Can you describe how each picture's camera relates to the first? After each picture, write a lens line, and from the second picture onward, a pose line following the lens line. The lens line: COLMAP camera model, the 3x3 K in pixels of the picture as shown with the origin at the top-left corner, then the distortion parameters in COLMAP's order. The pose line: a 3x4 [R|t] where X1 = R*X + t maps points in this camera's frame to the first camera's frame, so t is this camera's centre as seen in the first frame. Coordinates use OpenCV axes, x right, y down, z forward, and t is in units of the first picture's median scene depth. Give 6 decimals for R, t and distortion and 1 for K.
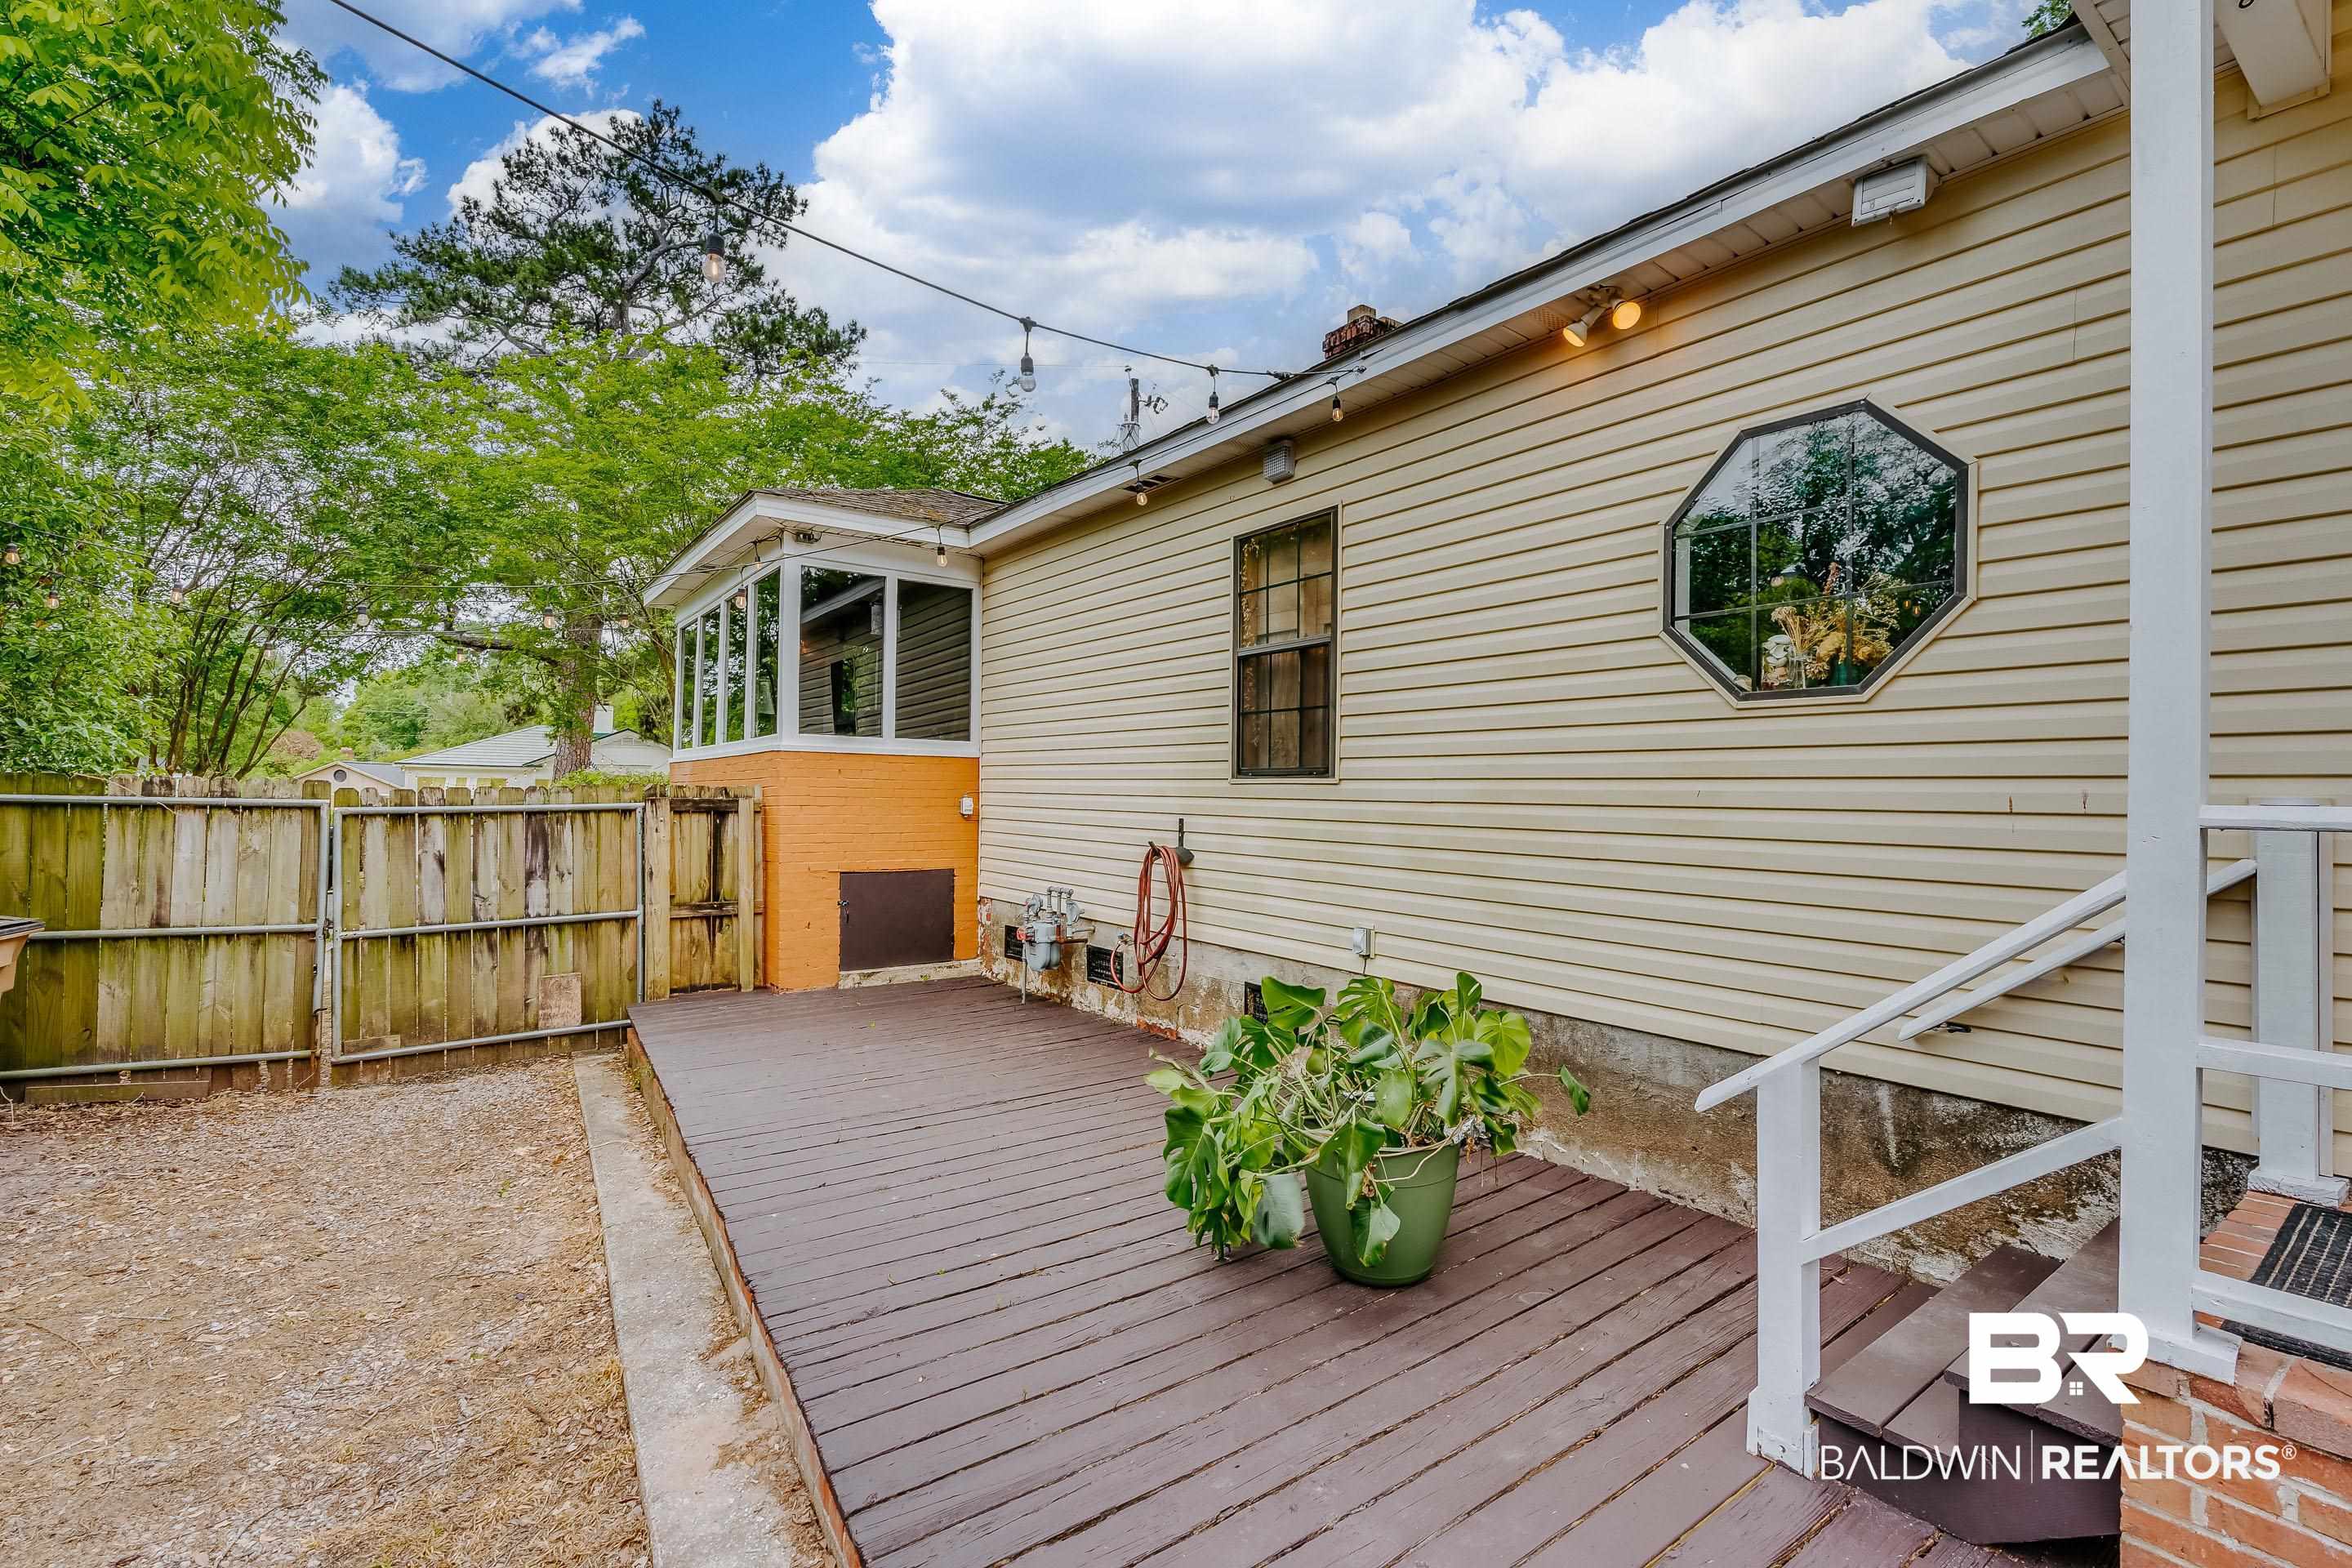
lens RADIAL K [[1058.8, 0, 1172.9], [0, 1058.8, 787.5], [0, 0, 1]] dist [-0.002706, 0.000768]
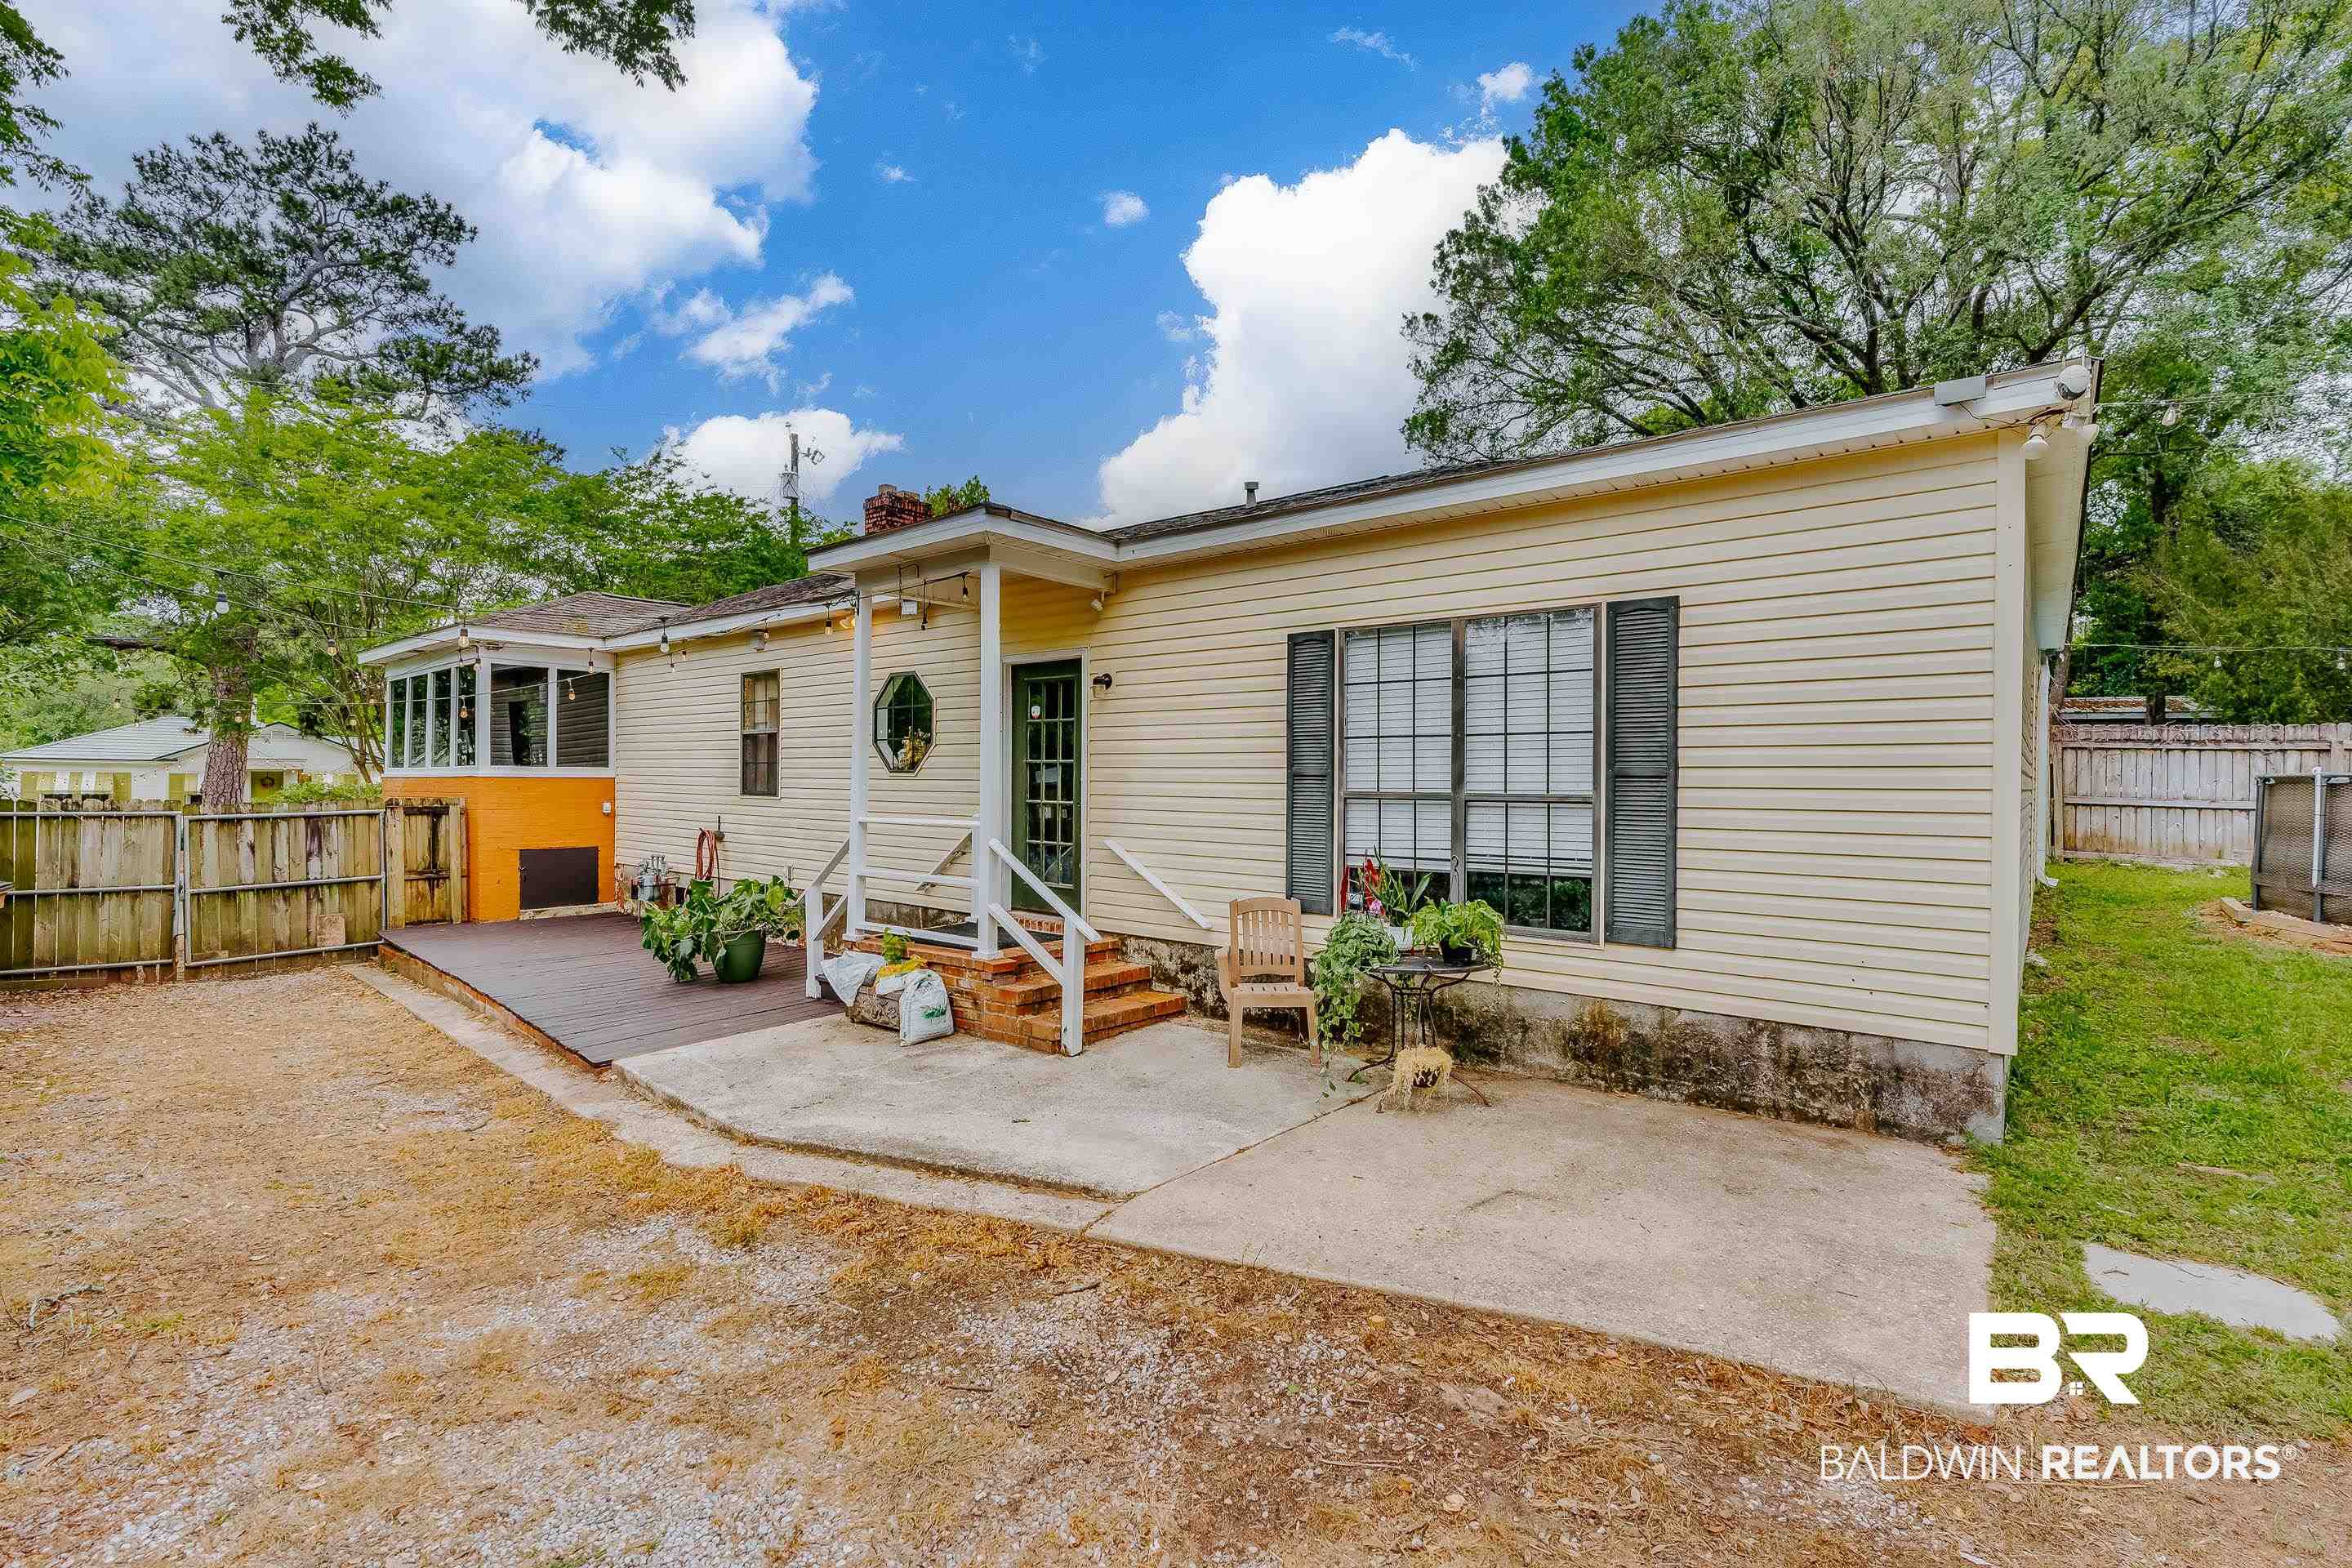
lens RADIAL K [[1058.8, 0, 1172.9], [0, 1058.8, 787.5], [0, 0, 1]] dist [-0.002706, 0.000768]
pose [[0.969157, -0.007619, 0.246327, 0.277095], [0.003377, 0.999839, 0.017639, -0.043900], [-0.246422, -0.016263, 0.969026, -0.878641]]
